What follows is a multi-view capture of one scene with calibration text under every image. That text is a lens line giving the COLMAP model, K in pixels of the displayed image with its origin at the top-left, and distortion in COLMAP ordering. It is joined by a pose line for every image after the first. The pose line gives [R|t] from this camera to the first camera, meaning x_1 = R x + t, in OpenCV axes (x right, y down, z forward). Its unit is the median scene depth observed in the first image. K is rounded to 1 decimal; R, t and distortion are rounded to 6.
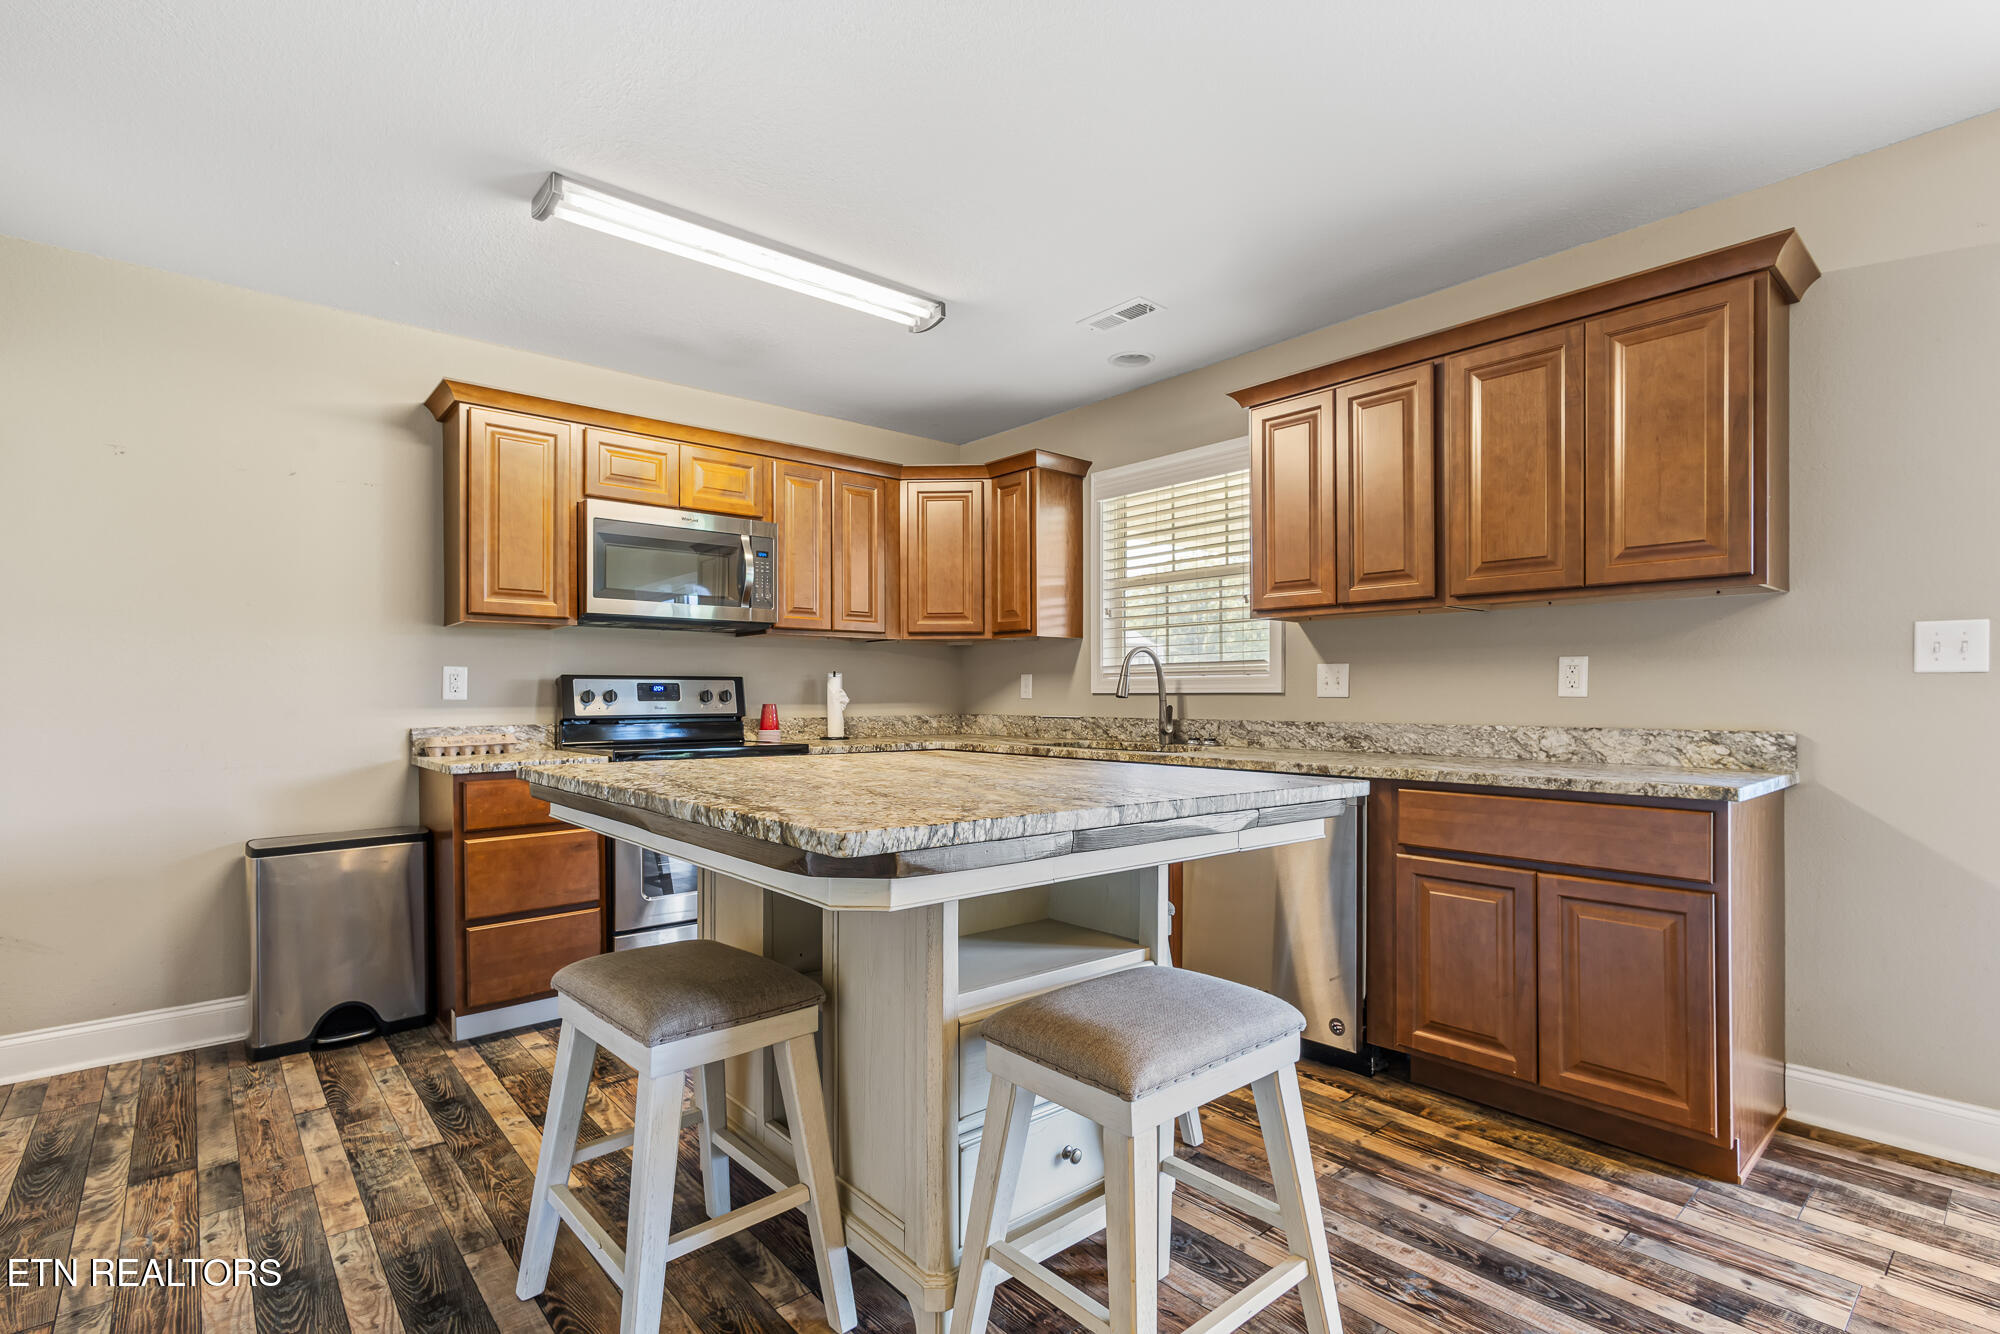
lens RADIAL K [[950.2, 0, 1000.3], [0, 950.2, 690.1], [0, 0, 1]] dist [-0.000928, 0.000097]
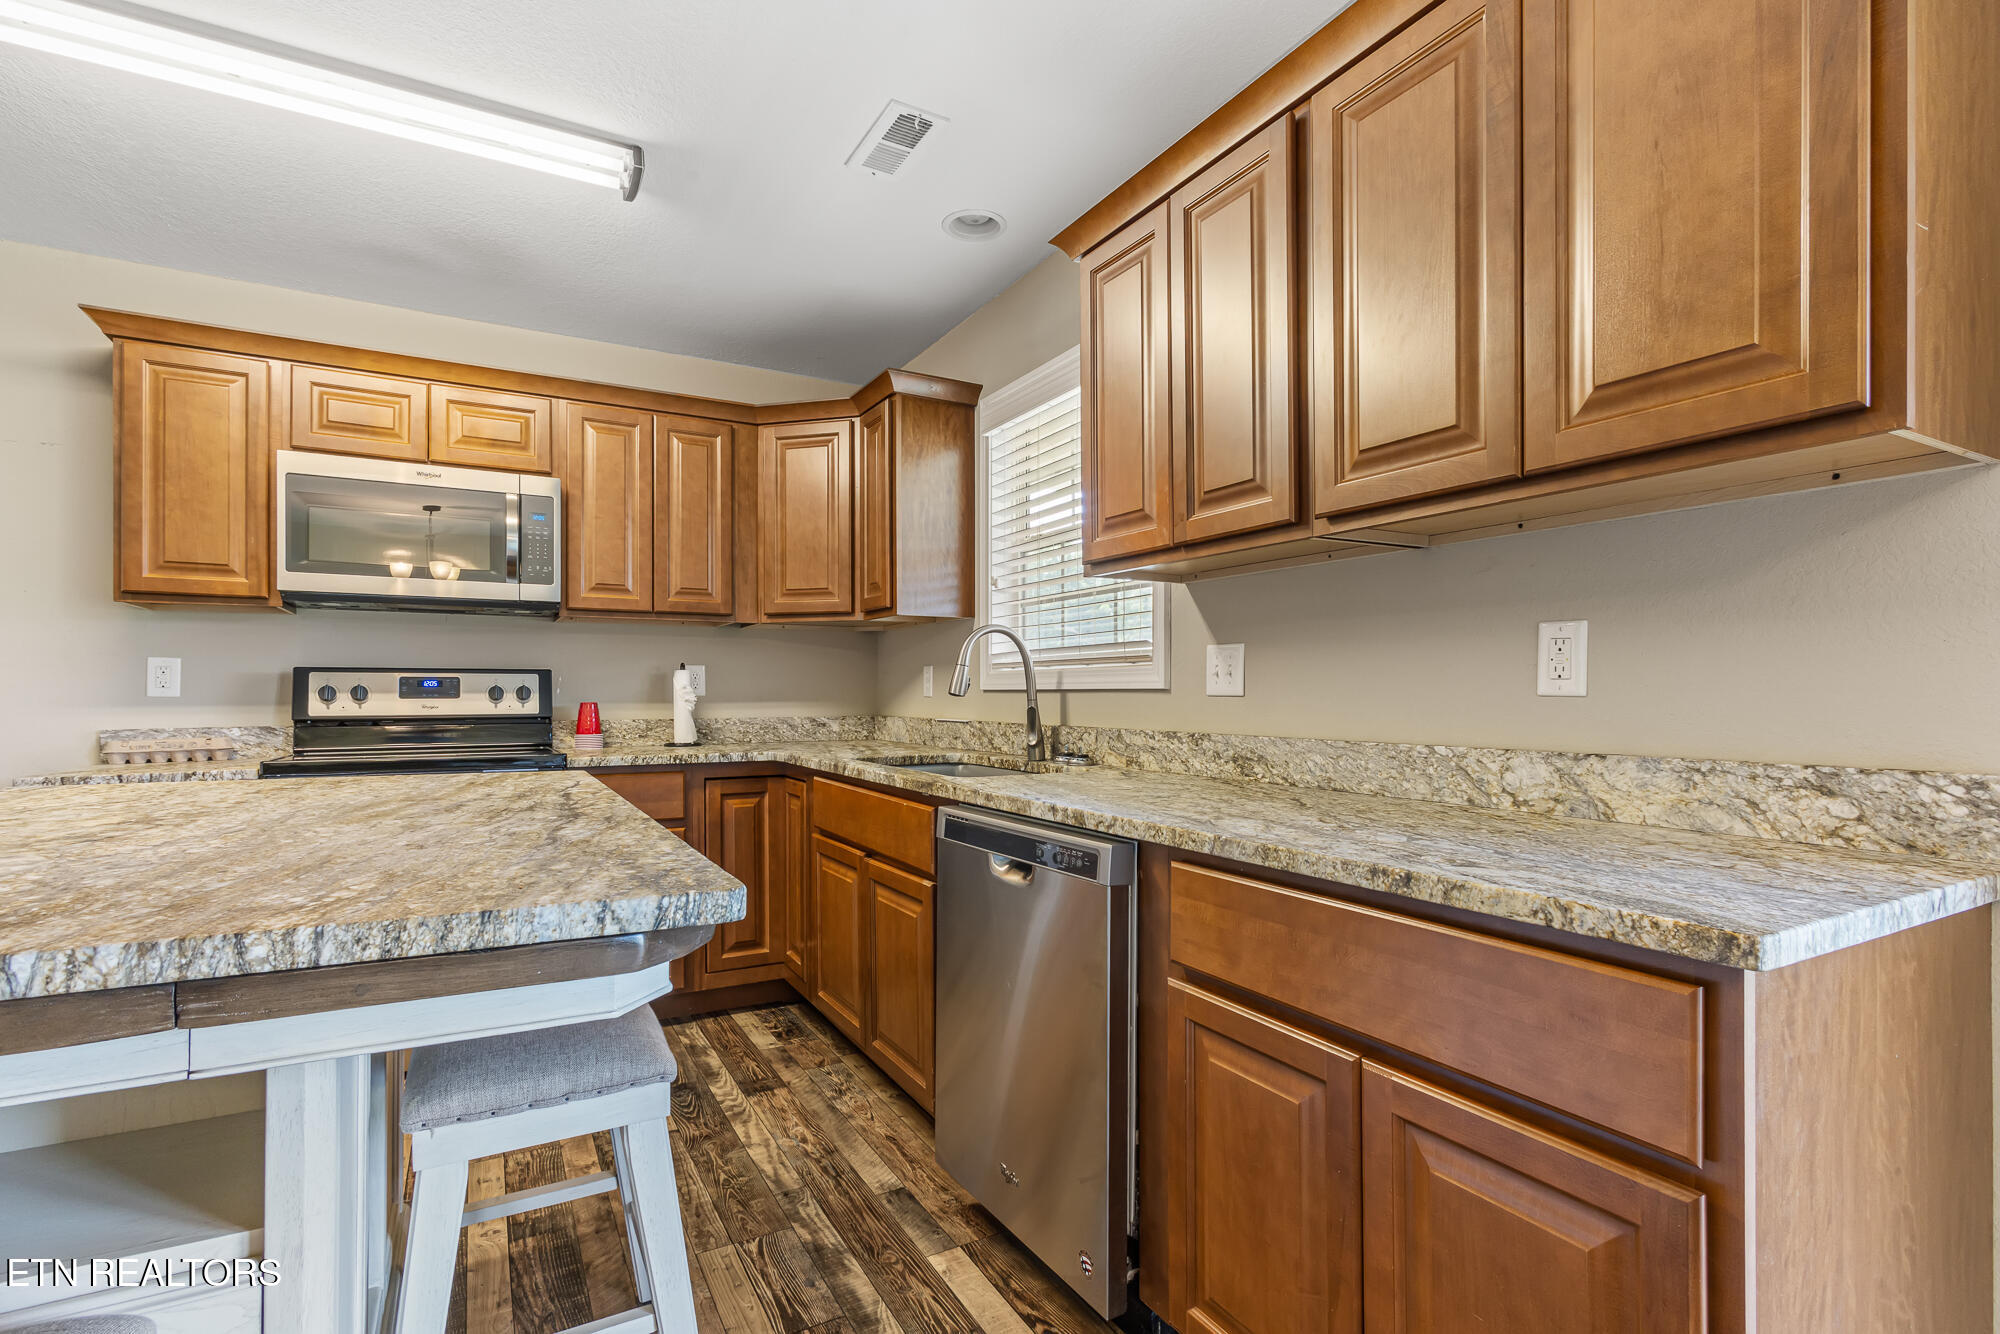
lens RADIAL K [[940.3, 0, 993.3], [0, 940.3, 688.3], [0, 0, 1]] dist [-0.000577, 0.001016]
pose [[0.978036, 0.000236, -0.208435, 0.324287], [-0.000176, 1.000000, 0.000307, 0.002182], [0.208435, -0.000264, 0.978036, 0.331126]]
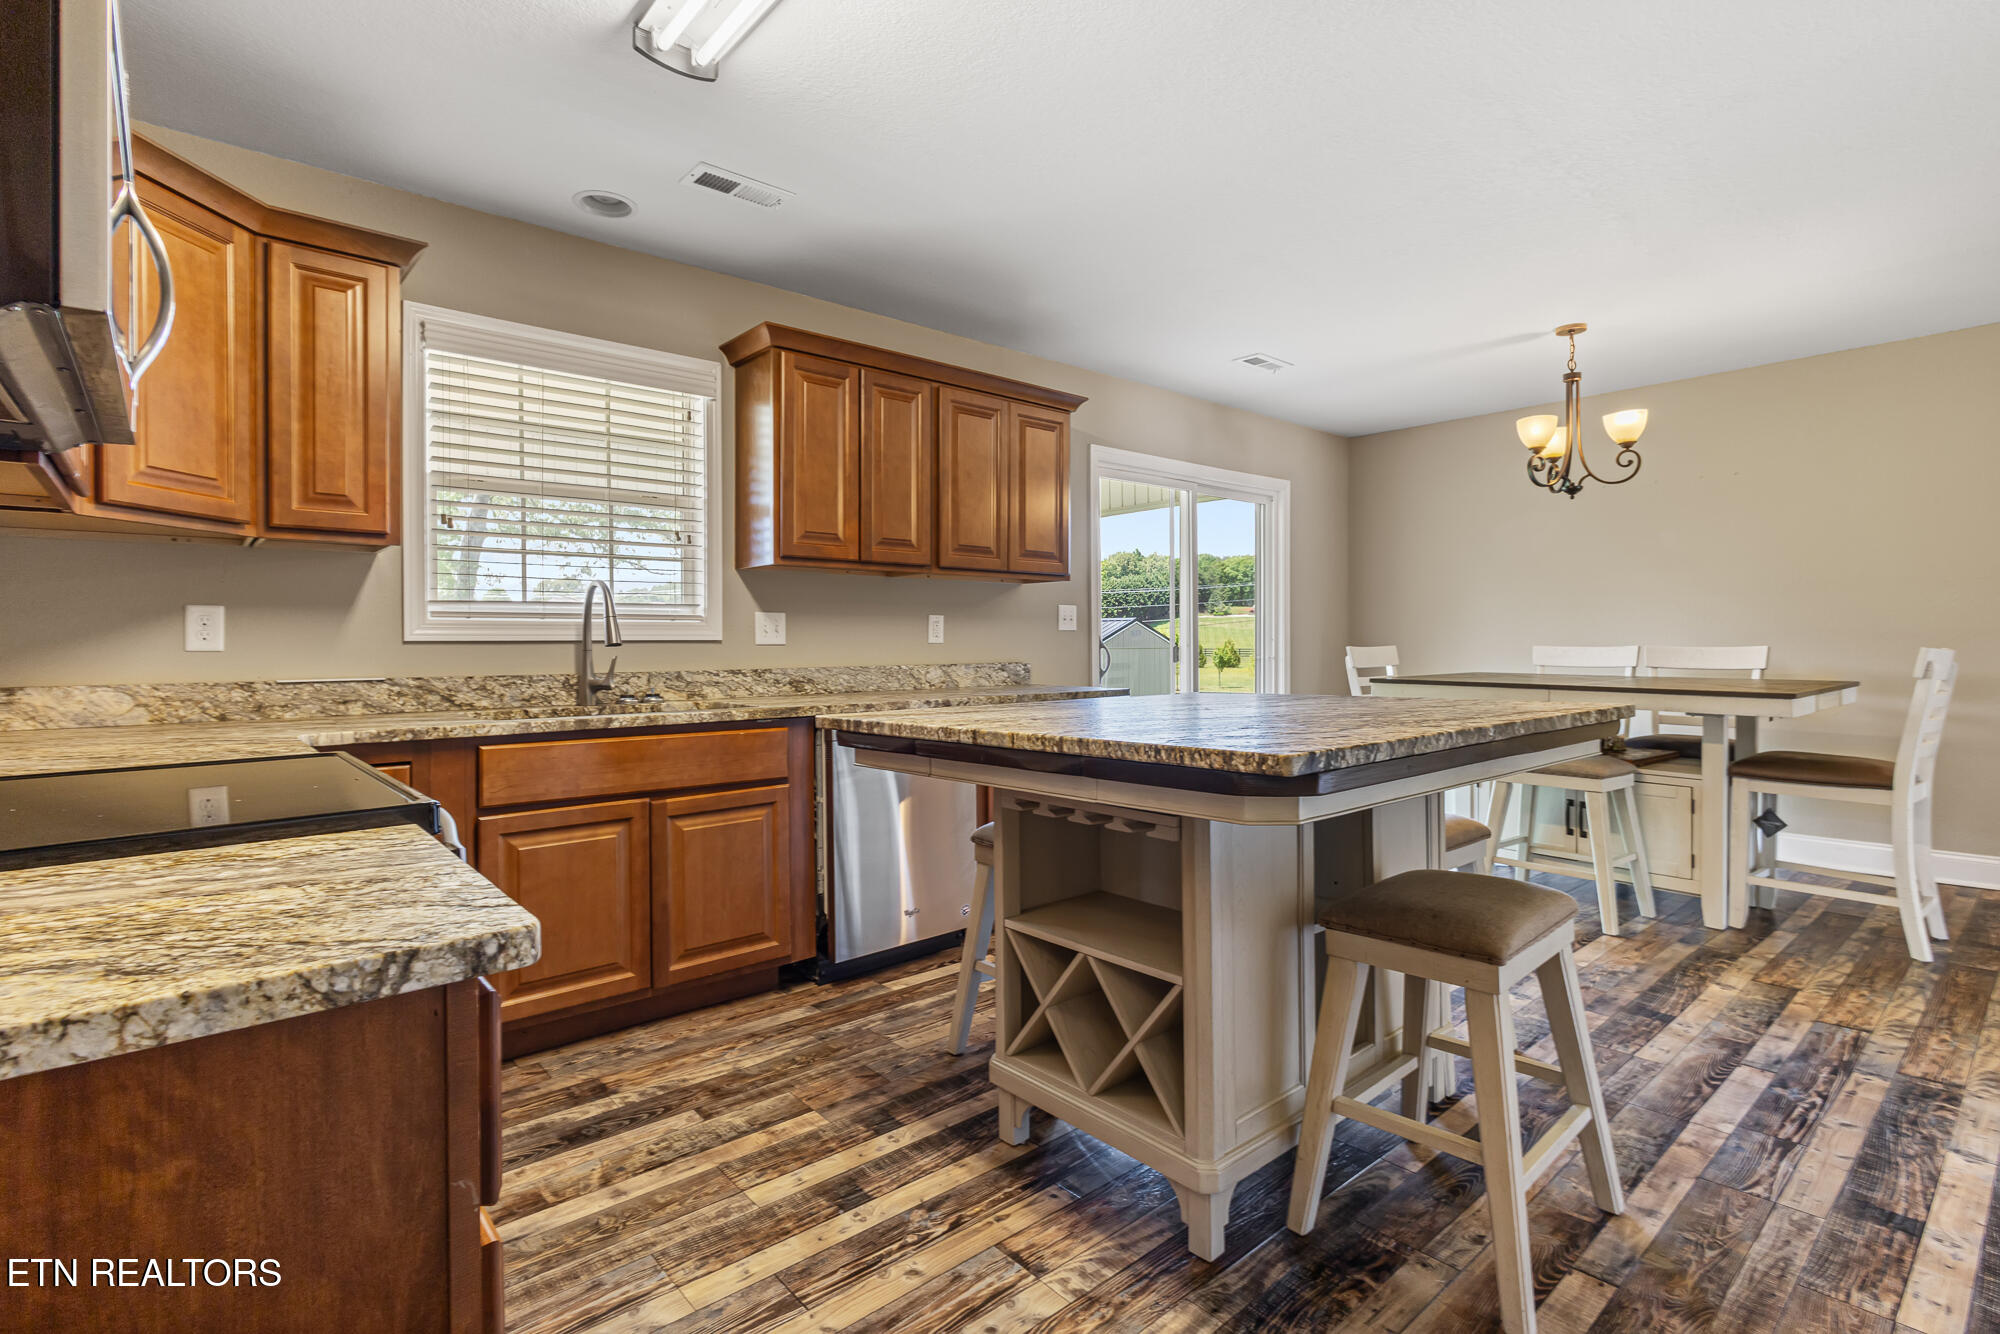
lens RADIAL K [[935.8, 0, 998.9], [0, 935.8, 644.4], [0, 0, 1]] dist [-0.000873, 0.000118]
pose [[0.003304, 0.002213, 0.999992, -0.662405], [0.002365, 0.999995, -0.002221, 0.009785], [-0.999992, 0.002372, 0.003299, 0.736656]]
